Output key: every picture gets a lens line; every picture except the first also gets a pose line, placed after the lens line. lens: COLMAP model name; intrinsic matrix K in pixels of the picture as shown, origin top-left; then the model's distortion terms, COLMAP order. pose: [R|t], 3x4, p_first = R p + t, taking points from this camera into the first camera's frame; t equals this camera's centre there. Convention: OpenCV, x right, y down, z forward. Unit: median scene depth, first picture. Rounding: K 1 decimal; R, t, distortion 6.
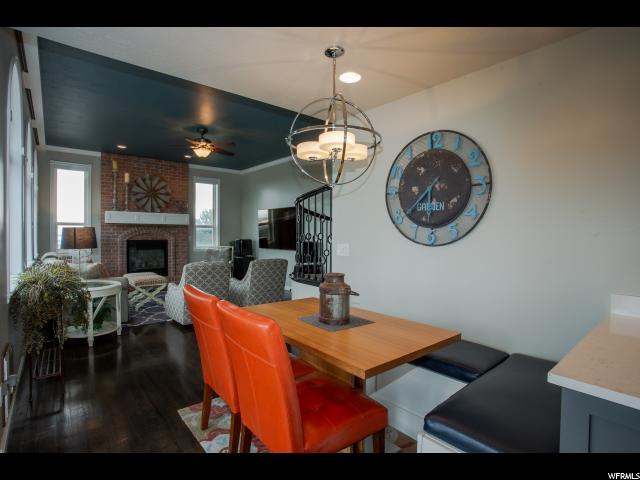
lens RADIAL K [[325.7, 0, 320.2], [0, 325.7, 235.4], [0, 0, 1]] dist [-0.033505, 0.000212]
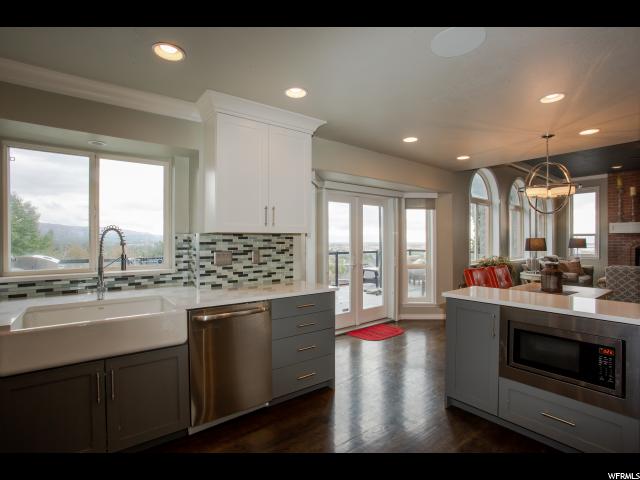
lens RADIAL K [[315.5, 0, 317.6], [0, 315.5, 239.6], [0, 0, 1]] dist [-0.002371, 0.000413]
pose [[-0.010414, -0.012562, -0.999867, 0.484306], [-0.005452, 0.999907, -0.012506, 0.005081], [0.999931, 0.005321, -0.010481, -0.060904]]
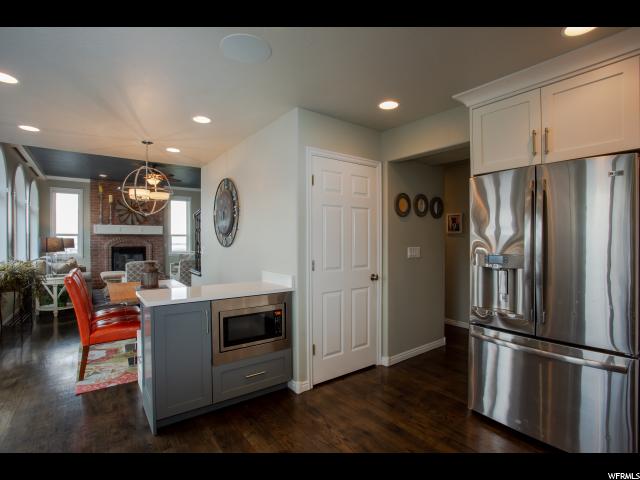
lens RADIAL K [[315.5, 0, 317.6], [0, 315.5, 239.6], [0, 0, 1]] dist [-0.002371, 0.000413]
pose [[0.997483, -0.010091, -0.070191, 0.316742], [0.009545, 0.999922, -0.008102, 0.004014], [0.070267, 0.007412, 0.997501, -0.203417]]
